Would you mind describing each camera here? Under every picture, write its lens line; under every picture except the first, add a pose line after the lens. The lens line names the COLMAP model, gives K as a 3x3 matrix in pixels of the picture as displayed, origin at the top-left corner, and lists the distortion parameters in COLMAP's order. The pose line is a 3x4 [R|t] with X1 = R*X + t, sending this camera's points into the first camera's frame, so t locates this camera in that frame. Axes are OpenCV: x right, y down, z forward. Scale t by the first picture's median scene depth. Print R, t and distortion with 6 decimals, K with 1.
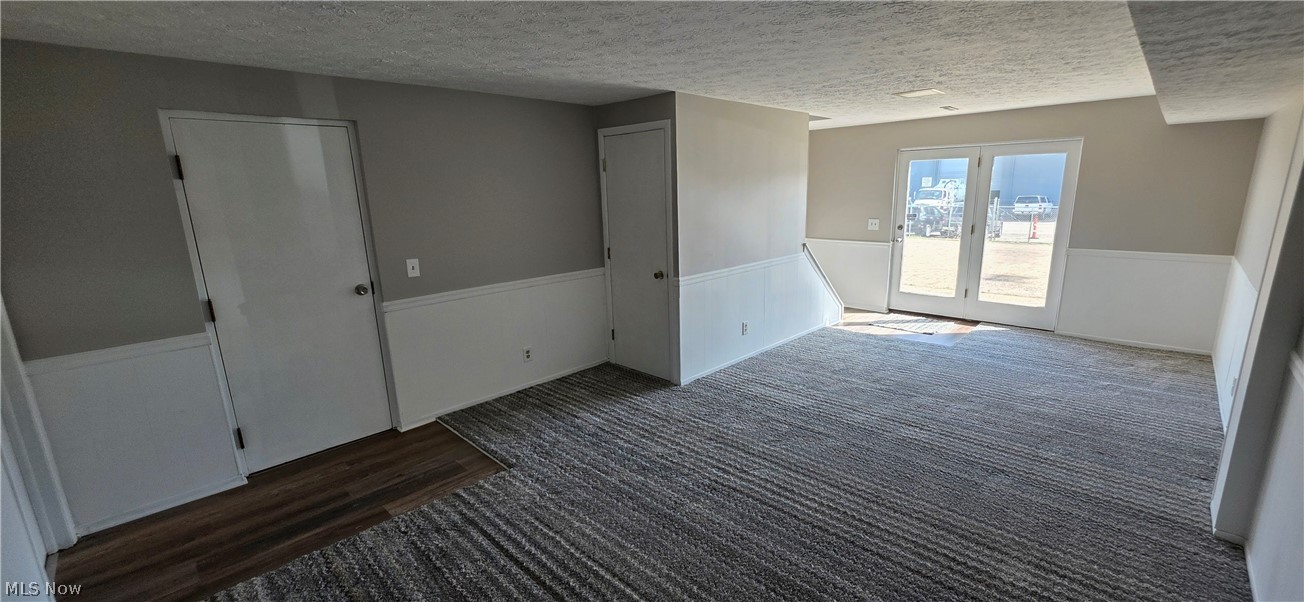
lens RADIAL K [[518.0, 0, 652.8], [0, 518.0, 304.8], [0, 0, 1]] dist [0.001952, 0.000008]
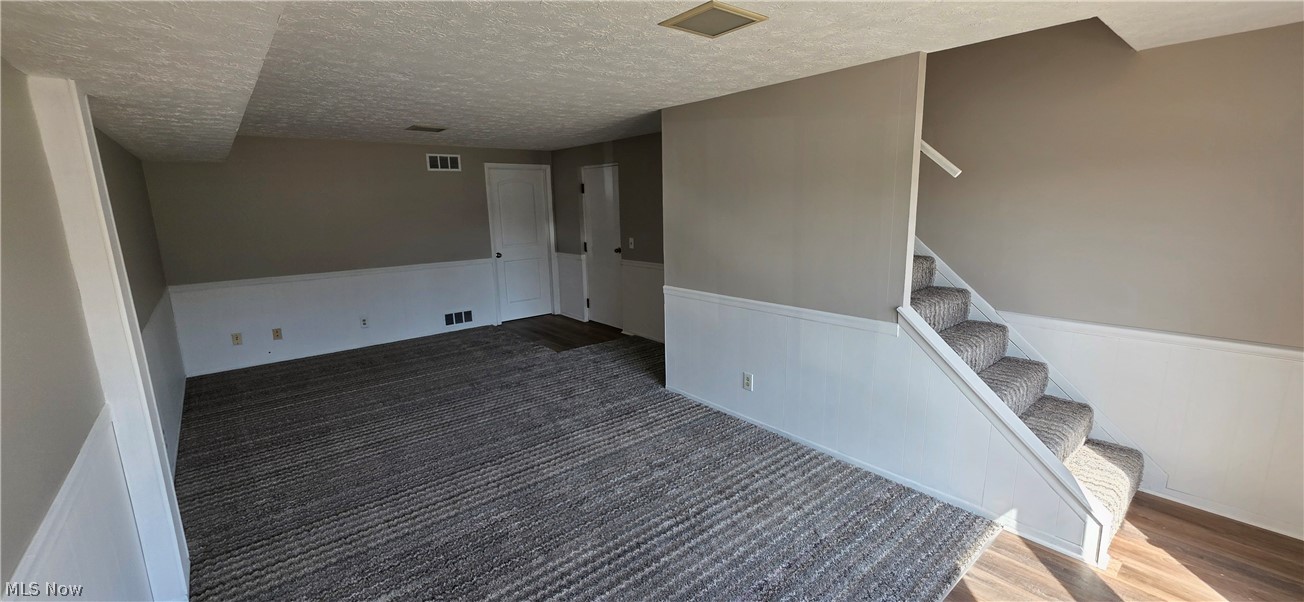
lens RADIAL K [[518.0, 0, 657.8], [0, 518.0, 306.6], [0, 0, 1]] dist [0.001952, 0.000008]
pose [[-0.078869, 0.230072, -0.969973, 1.333001], [-0.194368, 0.950781, 0.241324, -0.324738], [0.977753, 0.207564, -0.030268, 1.260456]]
